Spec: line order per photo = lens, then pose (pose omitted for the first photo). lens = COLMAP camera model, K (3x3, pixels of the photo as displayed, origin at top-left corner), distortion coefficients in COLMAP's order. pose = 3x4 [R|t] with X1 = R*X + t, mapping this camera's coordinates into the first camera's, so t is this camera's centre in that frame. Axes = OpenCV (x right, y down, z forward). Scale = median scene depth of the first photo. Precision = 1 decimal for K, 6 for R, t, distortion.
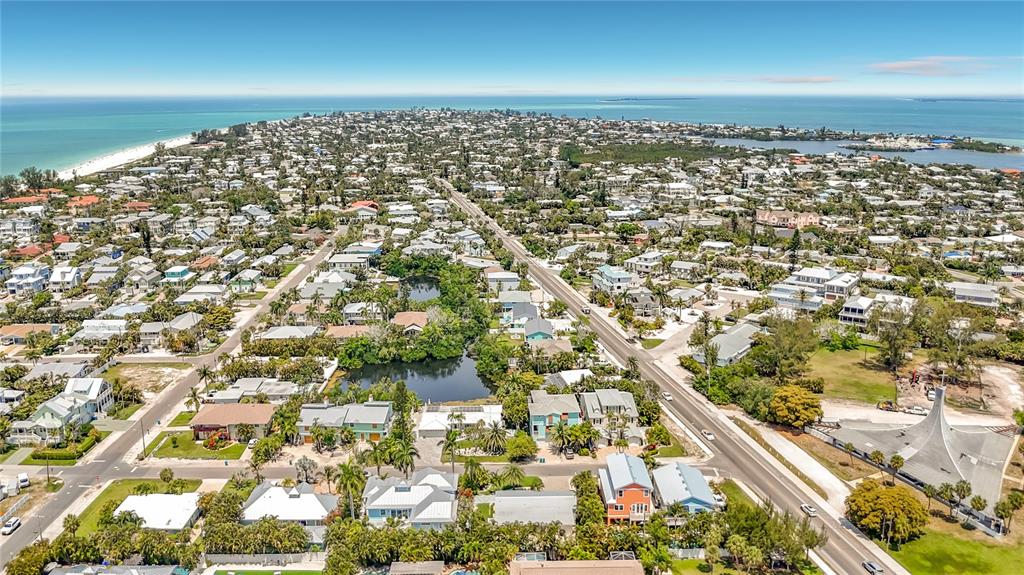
lens RADIAL K [[798.4, 0, 513.1], [0, 798.4, 293.4], [0, 0, 1]] dist [0.004766, -0.097862]
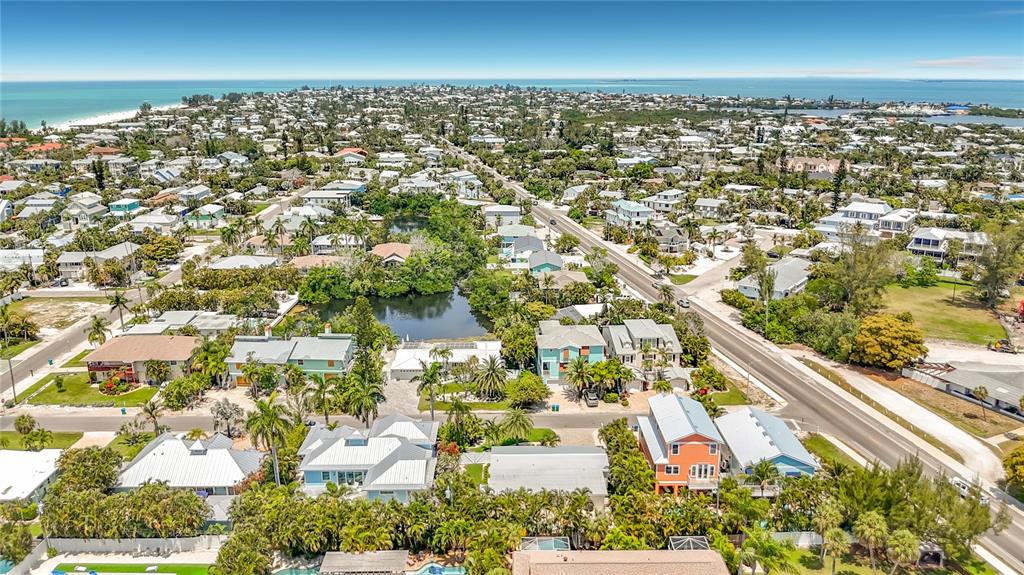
lens RADIAL K [[780.3, 0, 515.1], [0, 780.3, 286.0], [0, 0, 1]] dist [0.046988, -0.084536]
pose [[0.999978, 0.005281, 0.004047, -0.003399], [-0.005345, 0.999860, 0.015882, 0.068637], [-0.003962, -0.015903, 0.999866, 0.226186]]
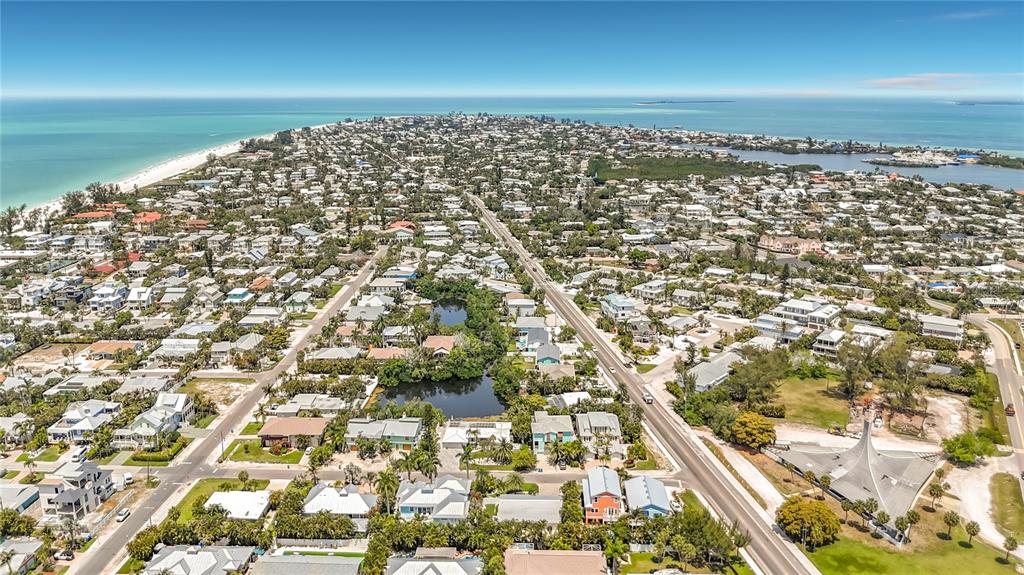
lens RADIAL K [[788.6, 0, 512.0], [0, 788.6, 287.5], [0, 0, 1]] dist [0.055789, -0.164502]
pose [[0.998871, 0.014612, -0.045192, 0.035316], [-0.014842, 0.999878, -0.004764, -0.055184], [0.045117, 0.005429, 0.998967, -0.187634]]
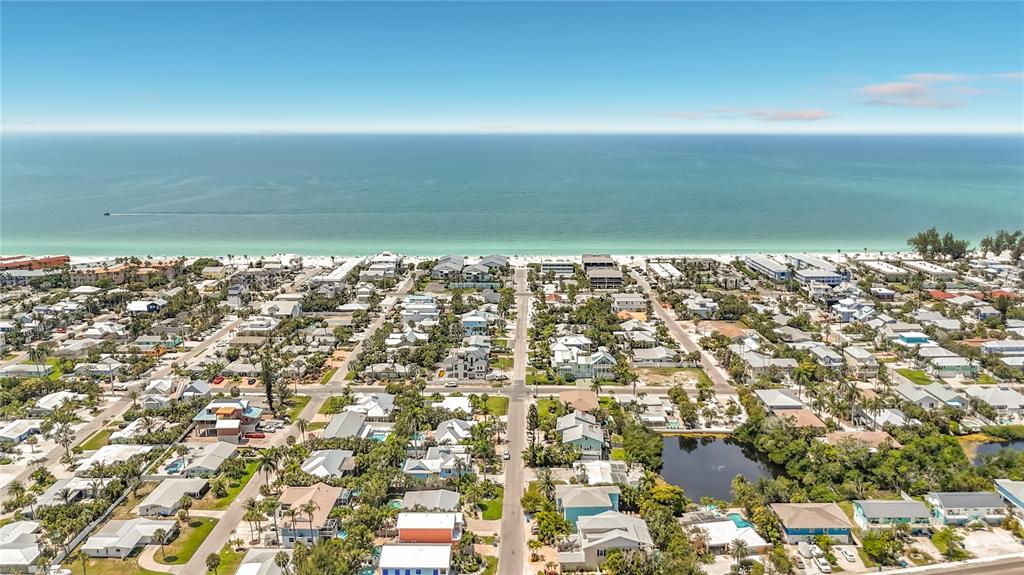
lens RADIAL K [[774.8, 0, 516.4], [0, 774.8, 286.7], [0, 0, 1]] dist [0.035624, -0.130487]
pose [[-0.008147, 0.203176, -0.979108, 0.824976], [-0.245314, 0.948814, 0.198930, -0.247162], [0.969409, 0.241810, 0.042112, 0.693414]]
